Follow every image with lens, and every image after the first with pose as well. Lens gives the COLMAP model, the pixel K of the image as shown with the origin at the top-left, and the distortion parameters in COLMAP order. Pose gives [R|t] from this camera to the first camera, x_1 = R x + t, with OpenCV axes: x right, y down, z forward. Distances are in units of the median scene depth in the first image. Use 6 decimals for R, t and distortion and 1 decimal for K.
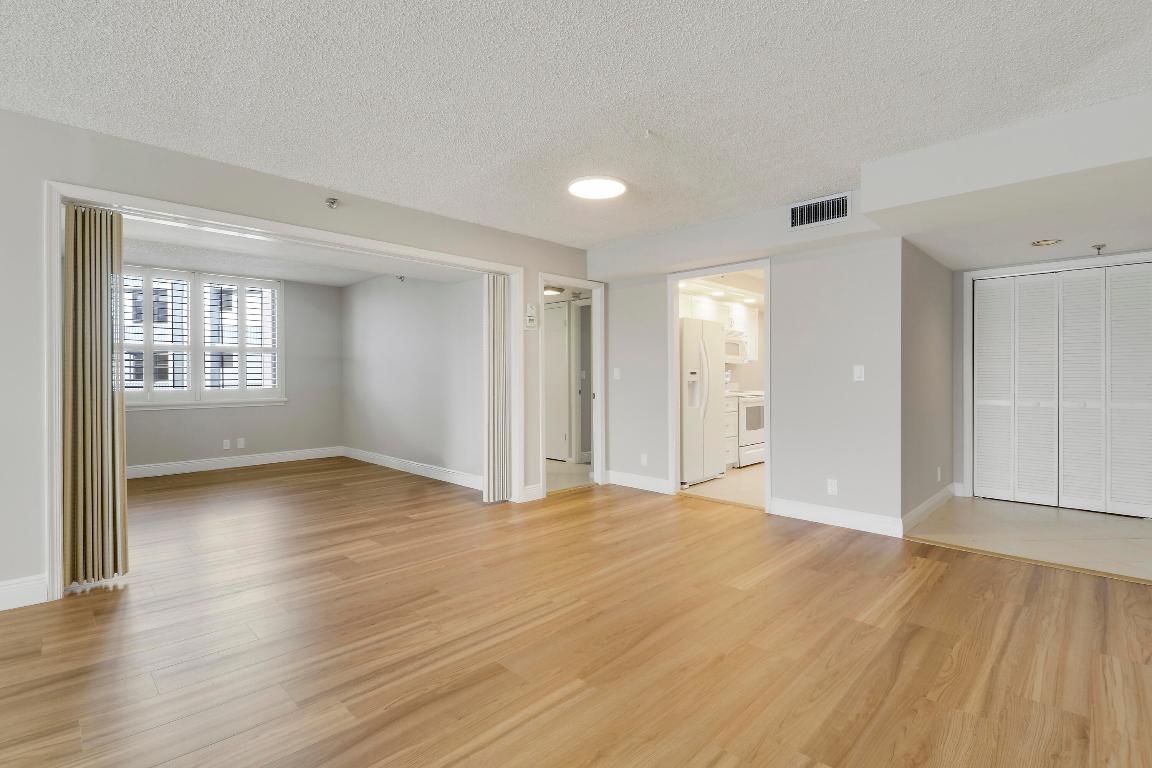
lens RADIAL K [[544.4, 0, 581.7], [0, 544.4, 386.2], [0, 0, 1]] dist [0.001266, -0.001078]
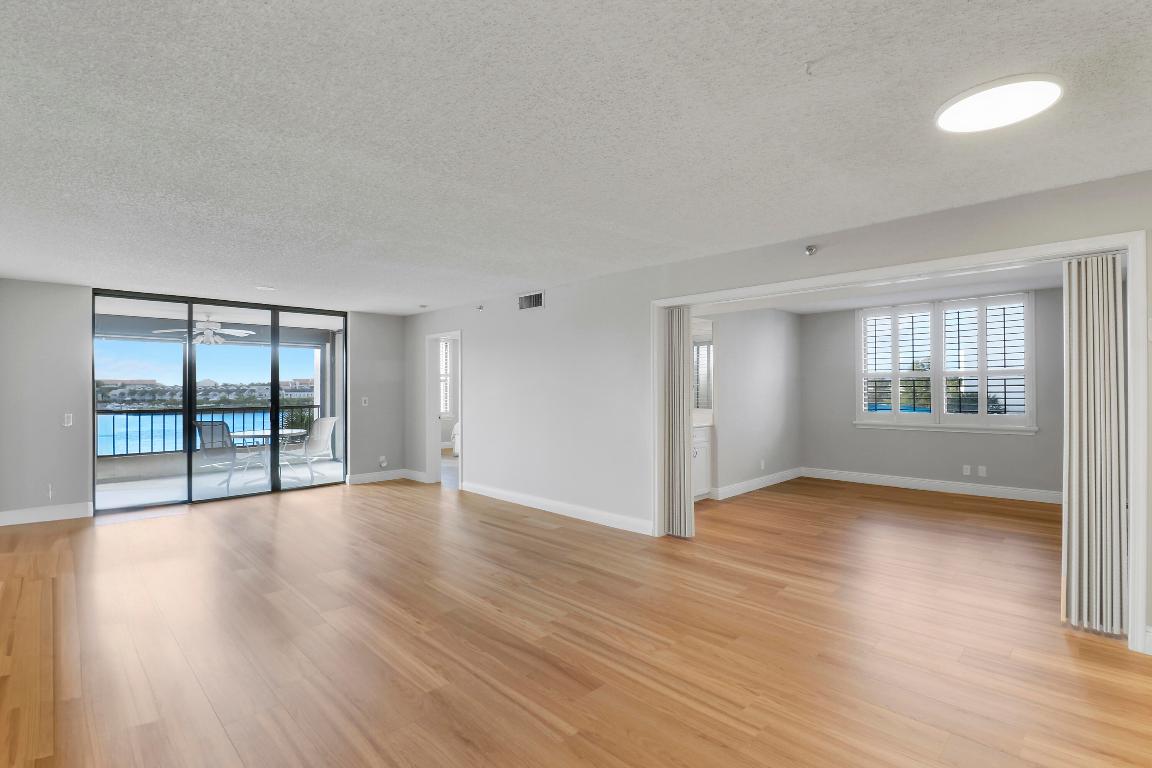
lens RADIAL K [[544.4, 0, 575.9], [0, 544.4, 377.6], [0, 0, 1]] dist [0.001266, -0.001078]
pose [[-0.026714, -0.014298, -0.999541, 0.860324], [-0.008672, 0.999863, -0.014071, -0.096131], [0.999605, 0.008292, -0.026835, 0.848681]]
